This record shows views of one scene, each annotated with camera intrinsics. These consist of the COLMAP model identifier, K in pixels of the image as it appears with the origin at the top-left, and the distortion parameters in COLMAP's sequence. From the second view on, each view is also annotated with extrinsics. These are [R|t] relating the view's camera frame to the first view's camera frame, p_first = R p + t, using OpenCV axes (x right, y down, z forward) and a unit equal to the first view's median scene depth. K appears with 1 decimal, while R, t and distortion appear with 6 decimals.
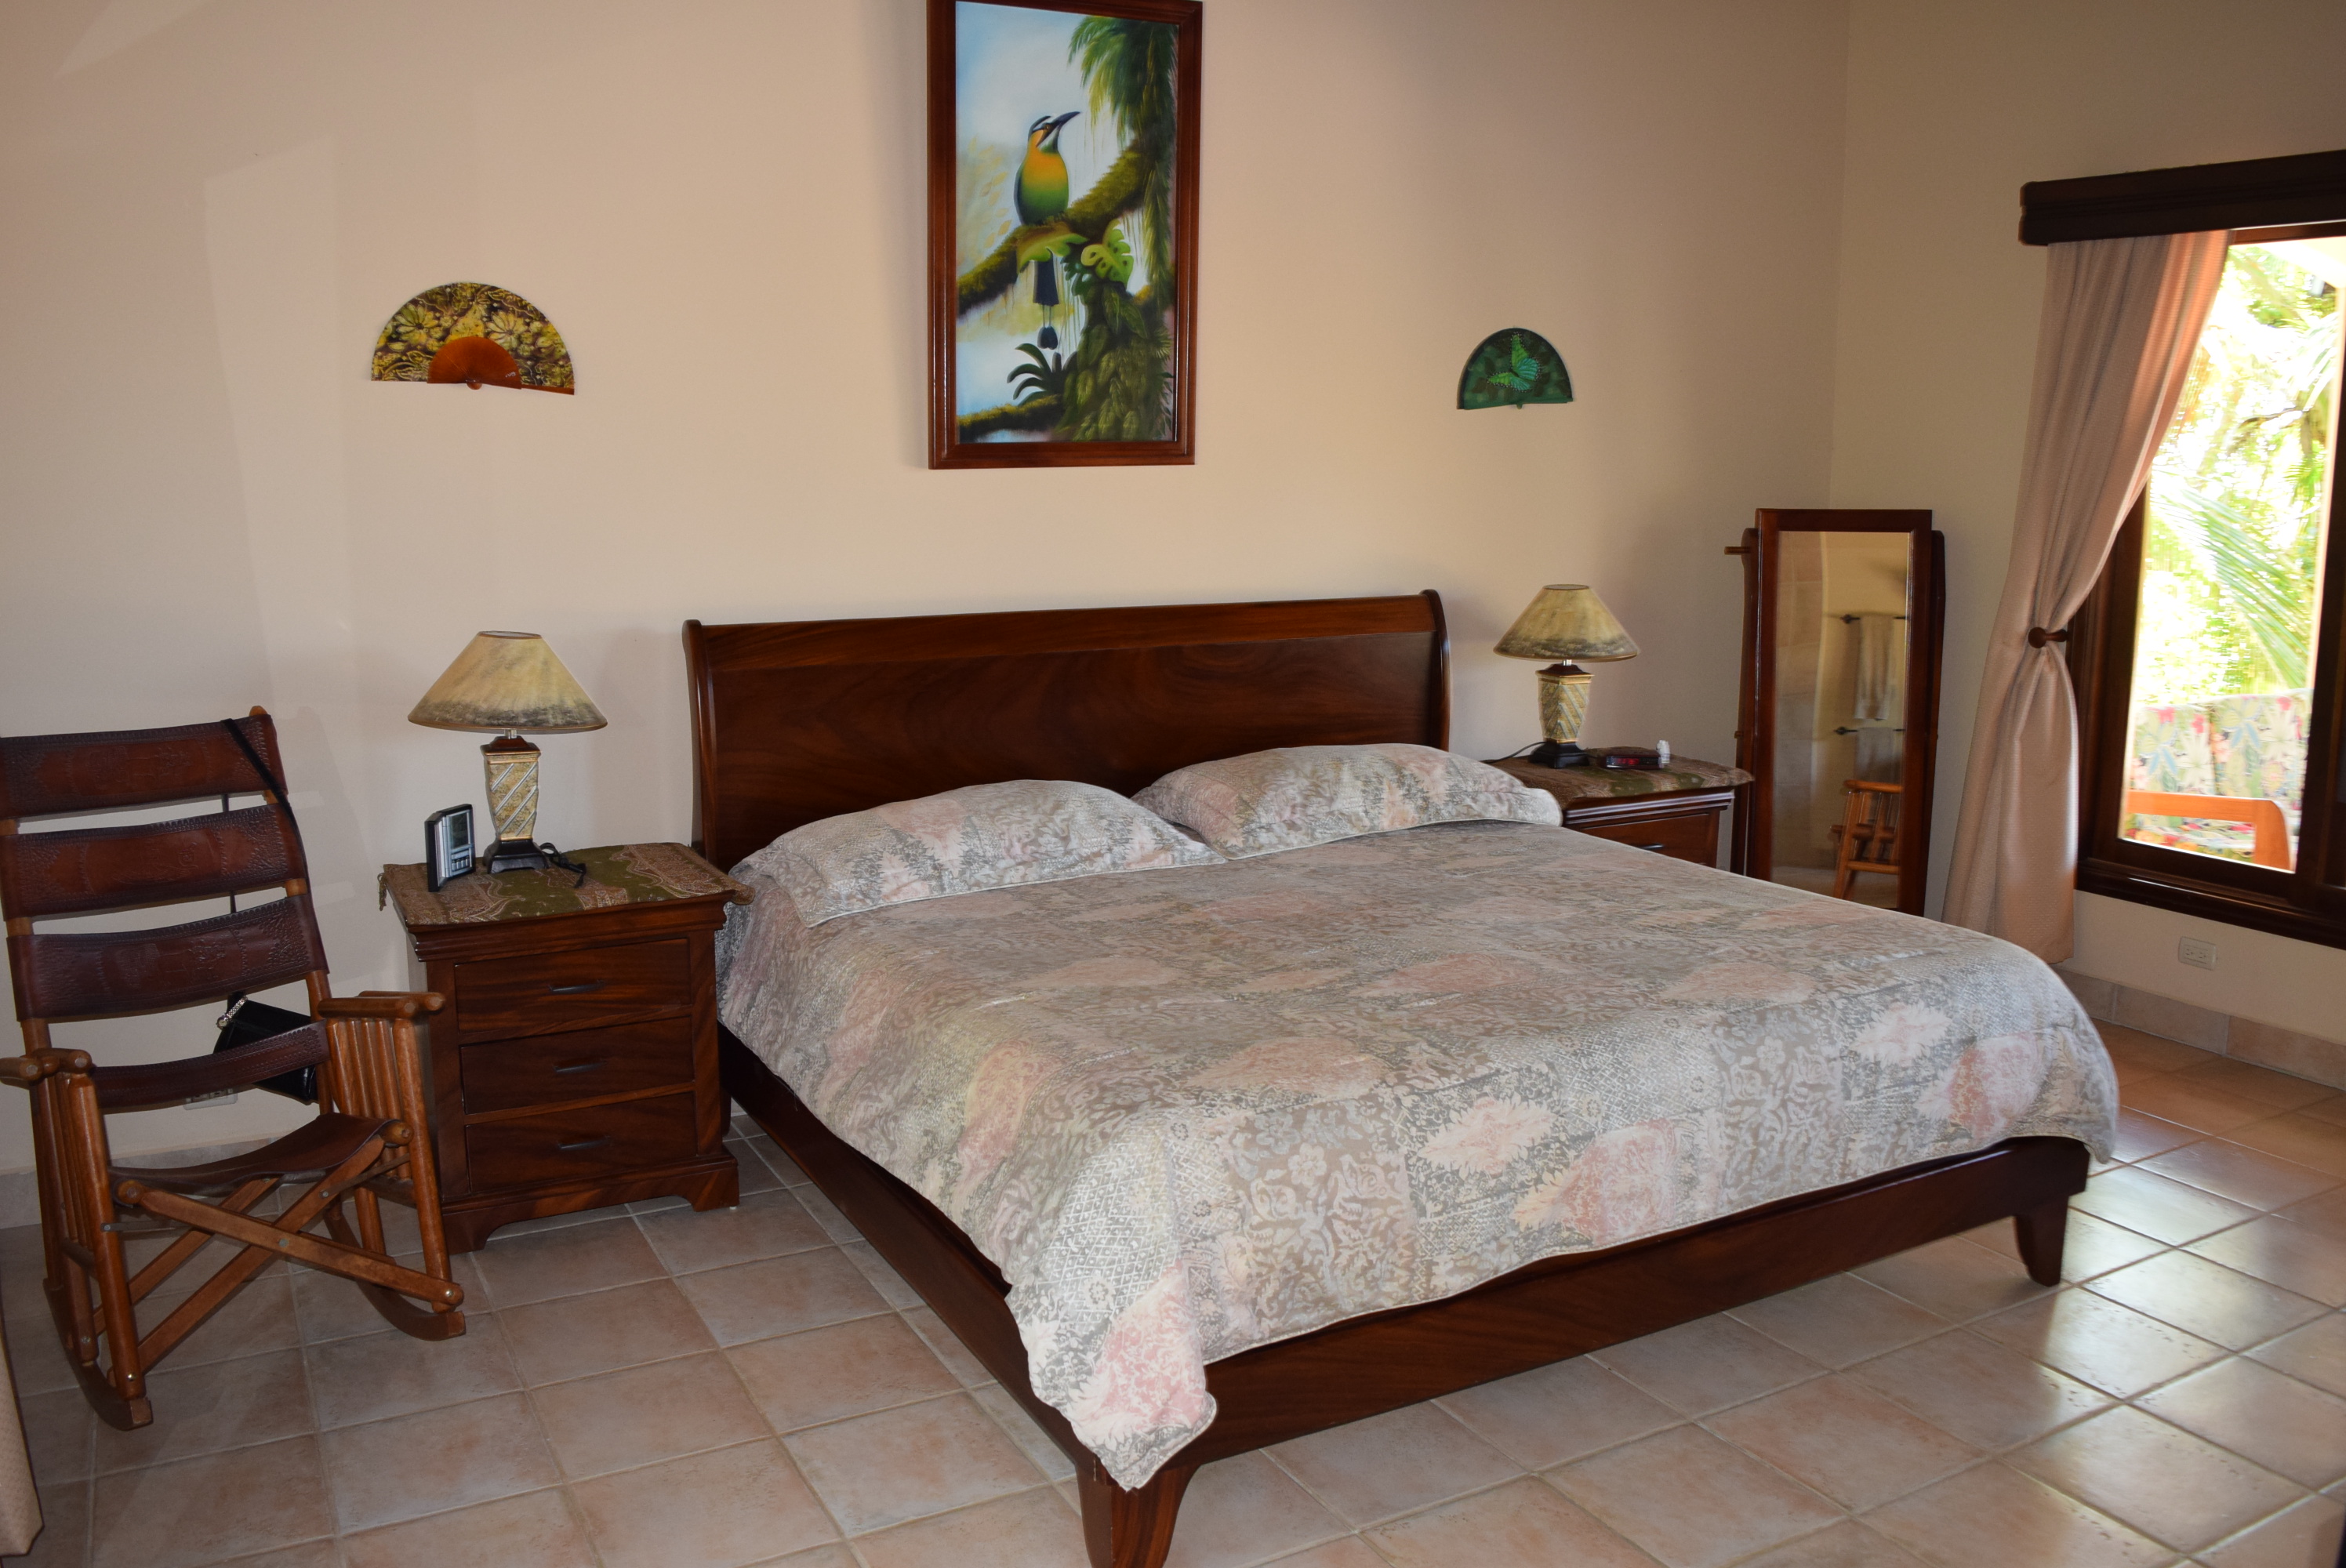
lens RADIAL K [[1844.3, 0, 1165.7], [0, 1844.3, 765.7], [0, 0, 1]] dist [-0.087741, 0.004622]
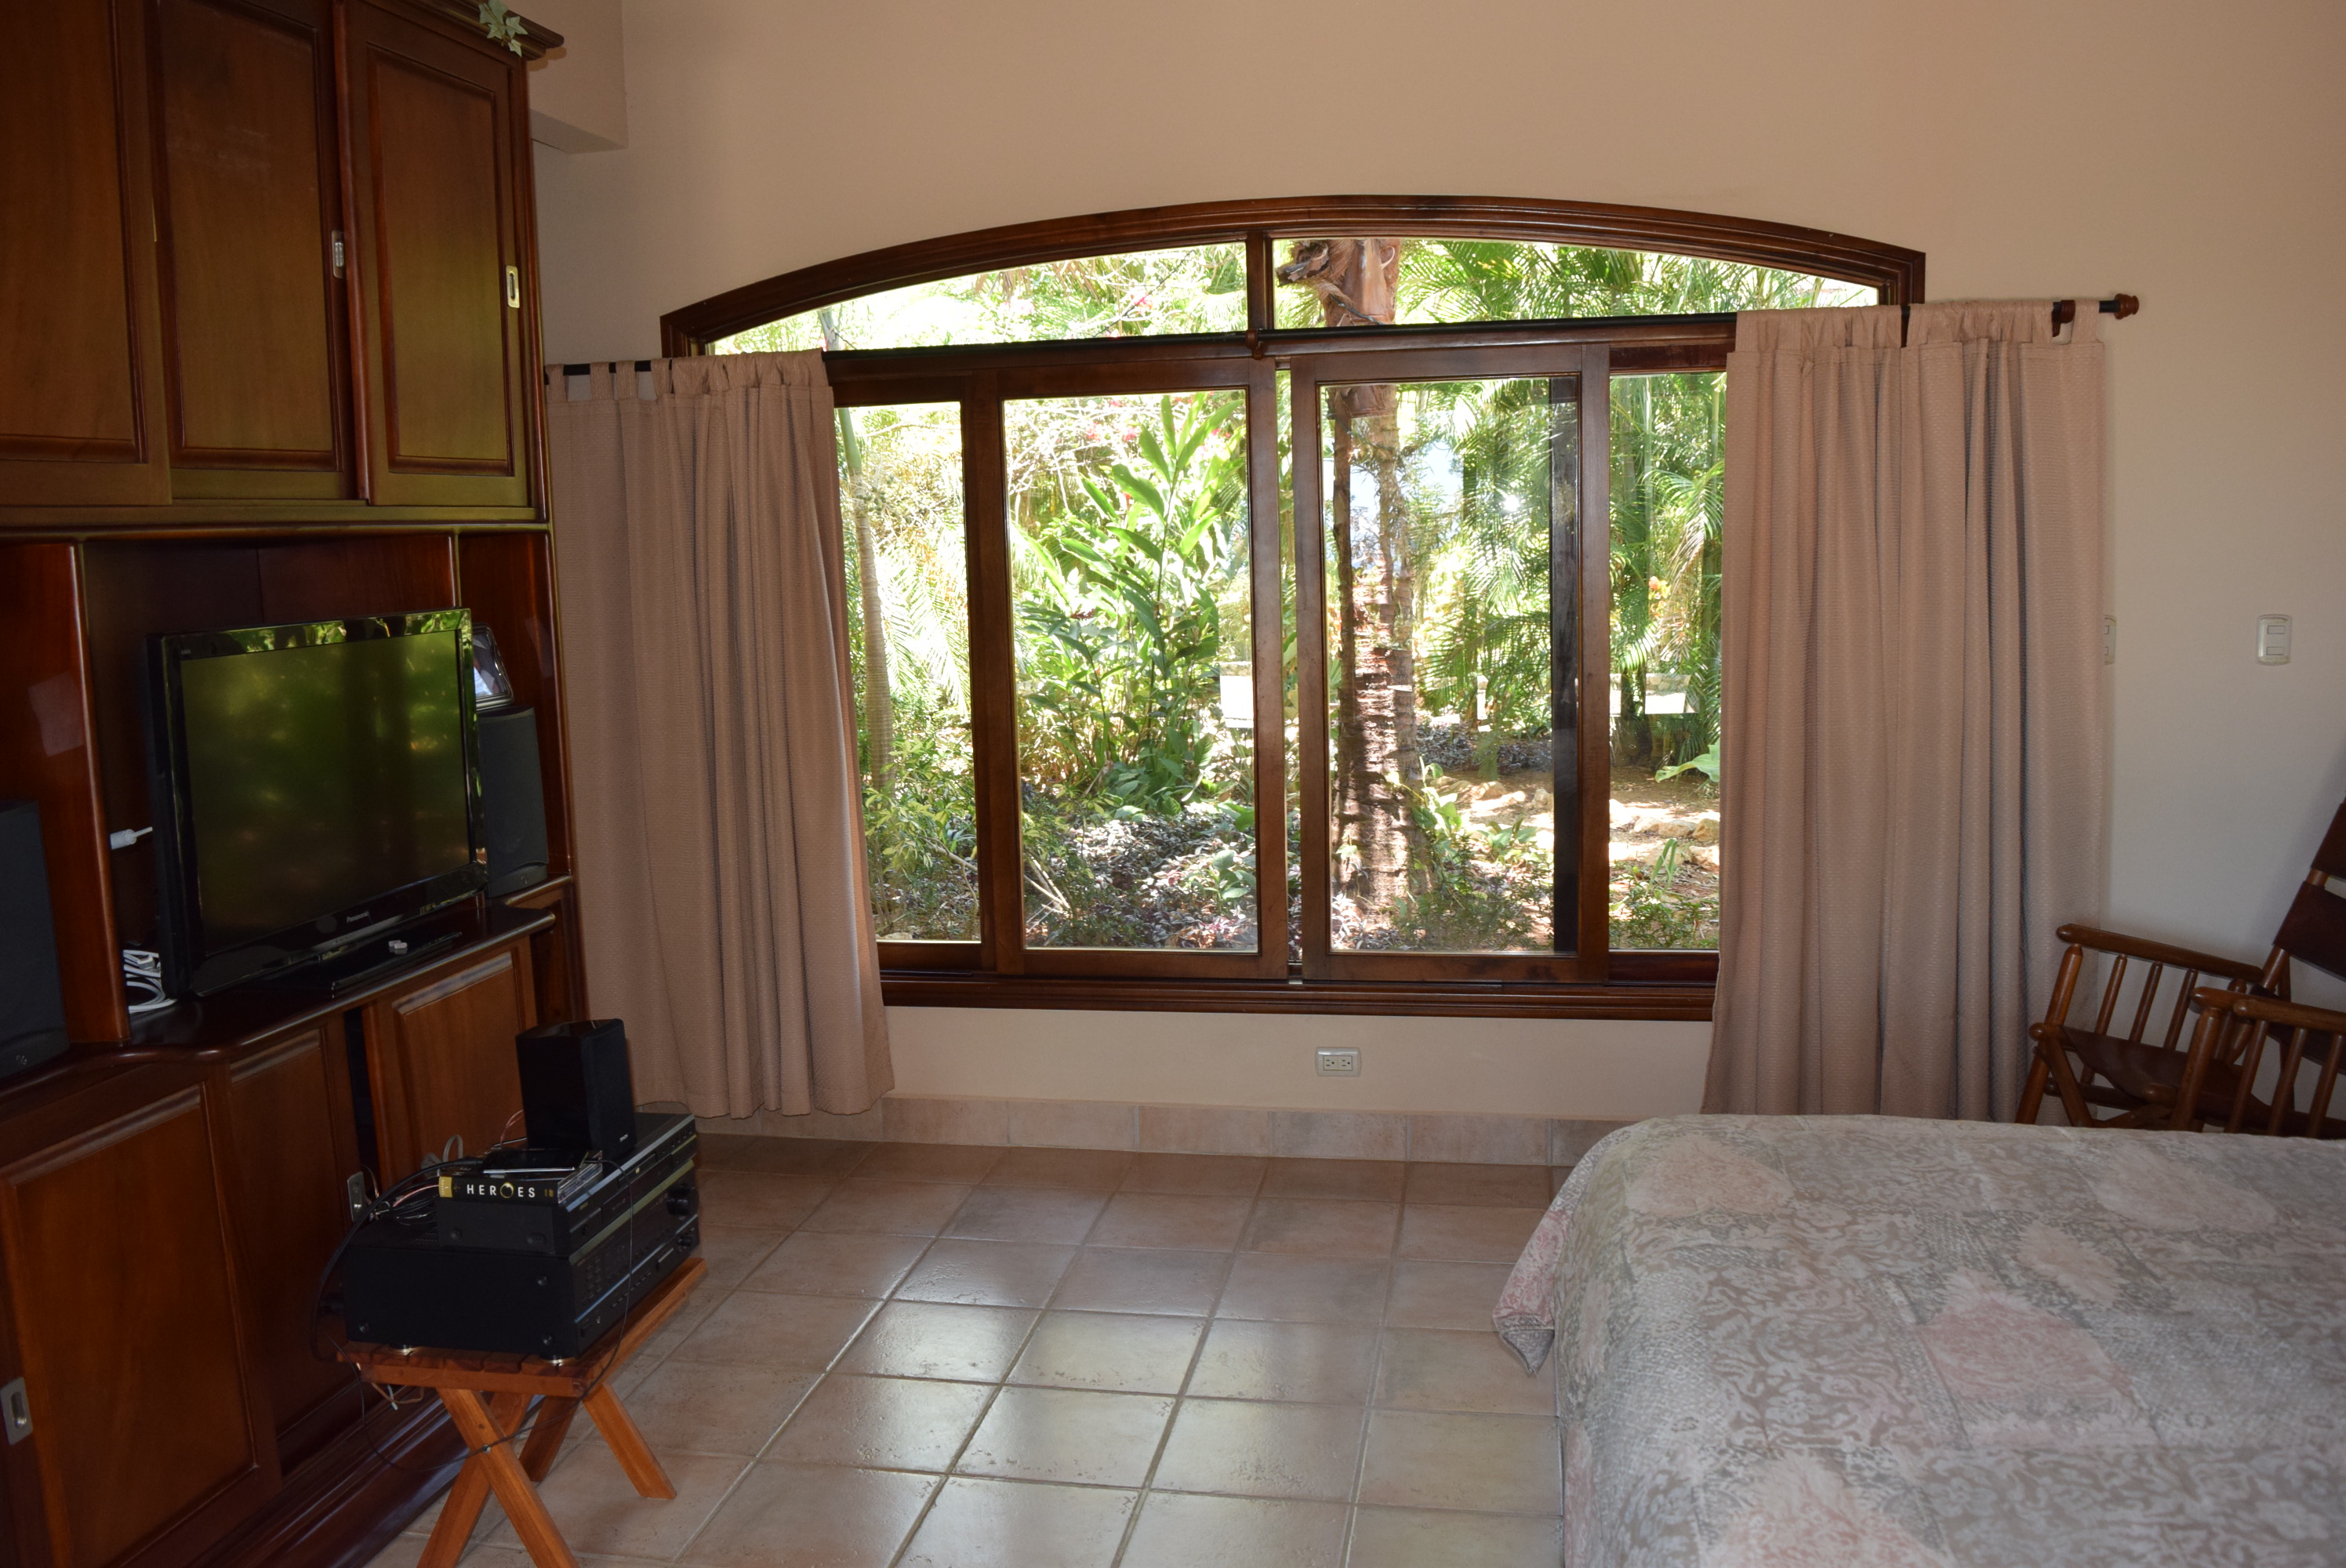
lens RADIAL K [[1844.3, 0, 1165.7], [0, 1844.3, 765.7], [0, 0, 1]] dist [-0.087741, 0.004622]
pose [[-0.630467, 0.114333, -0.767750, 0.811826], [-0.101738, 0.968388, 0.227758, -0.189469], [0.769520, 0.221703, -0.598904, 1.159692]]
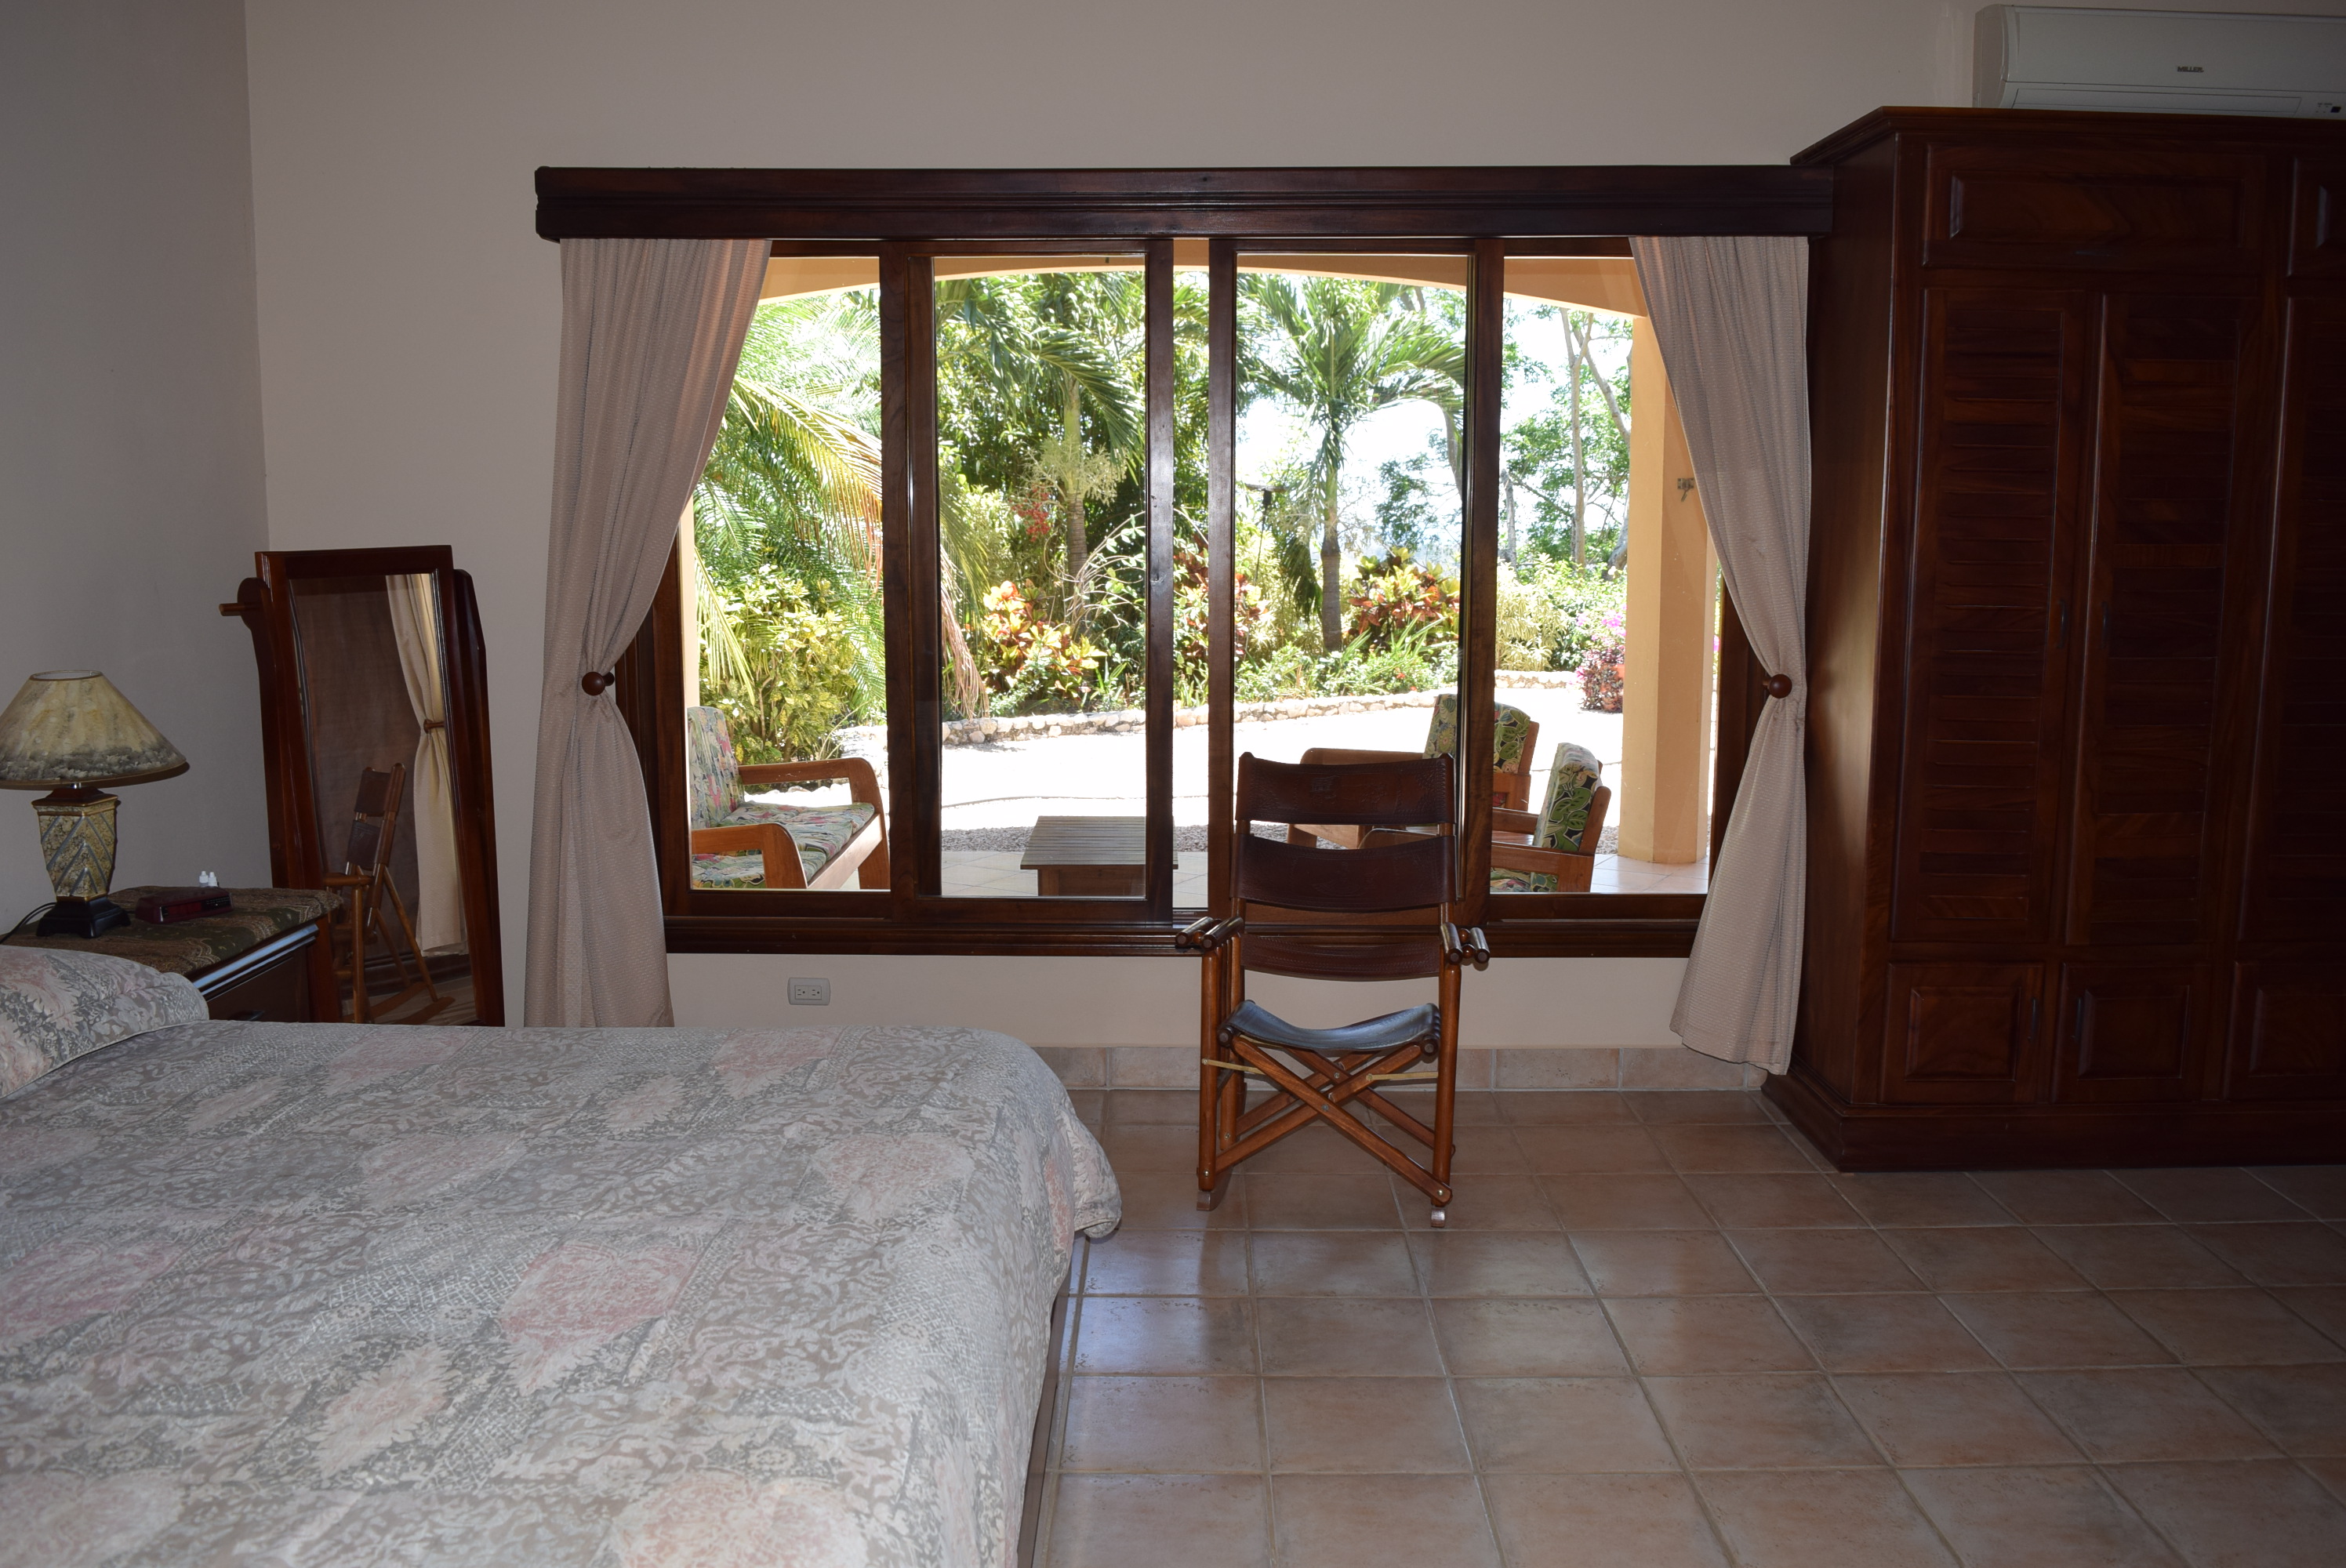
lens RADIAL K [[1844.3, 0, 1165.7], [0, 1844.3, 765.7], [0, 0, 1]] dist [-0.087741, 0.004622]
pose [[0.488595, -0.124768, 0.863544, -0.276813], [0.142340, 0.987862, 0.062194, -0.080180], [-0.860822, 0.092529, 0.500424, 0.532304]]
